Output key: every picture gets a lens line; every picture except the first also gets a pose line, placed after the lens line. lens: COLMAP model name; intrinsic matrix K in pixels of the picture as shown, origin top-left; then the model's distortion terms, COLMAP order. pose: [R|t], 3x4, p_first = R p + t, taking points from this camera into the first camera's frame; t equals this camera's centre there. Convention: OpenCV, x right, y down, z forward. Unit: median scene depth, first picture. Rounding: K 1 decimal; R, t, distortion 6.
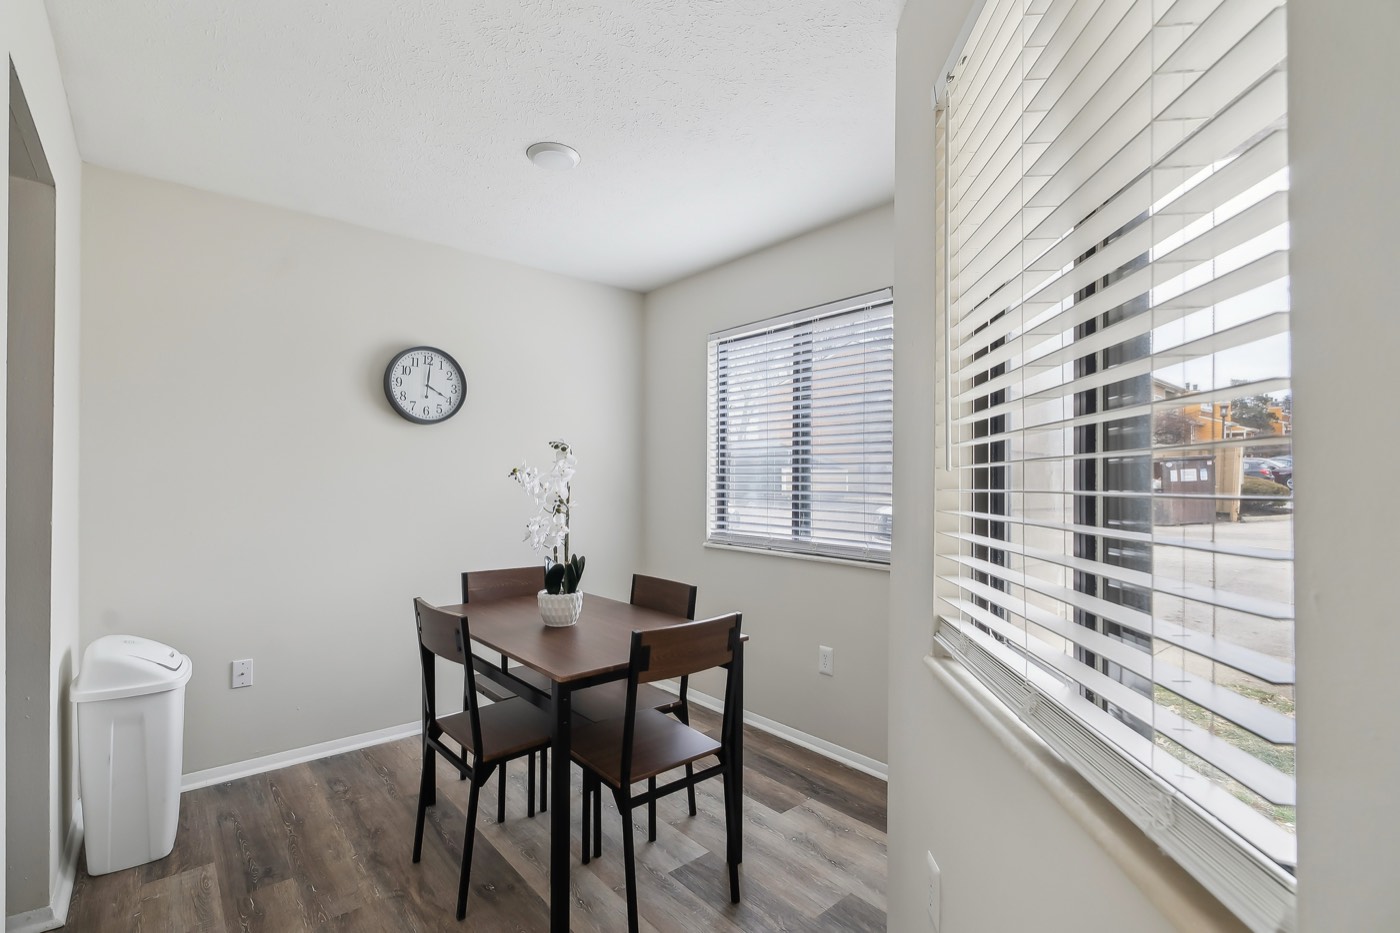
lens RADIAL K [[646.4, 0, 702.4], [0, 646.4, 481.4], [0, 0, 1]] dist [0.001243, 0.000505]
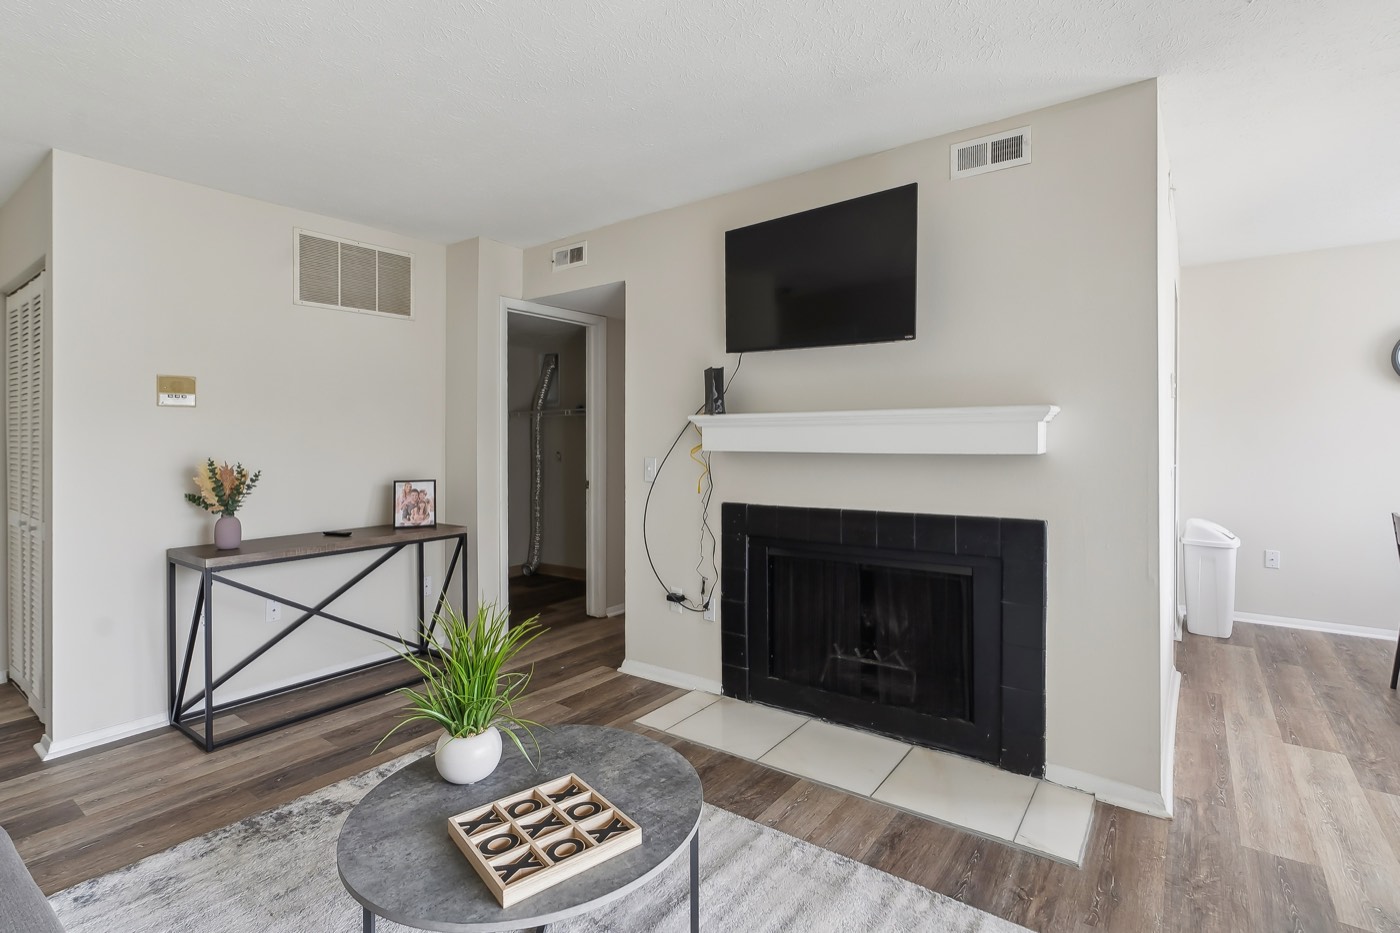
lens RADIAL K [[661.7, 0, 702.2], [0, 661.7, 438.0], [0, 0, 1]] dist [-0.003486, -0.000134]
pose [[0.227082, 0.002078, -0.973873, 0.639541], [-0.000043, 0.999998, 0.002124, 0.004243], [0.973876, -0.000440, 0.227082, -0.851996]]
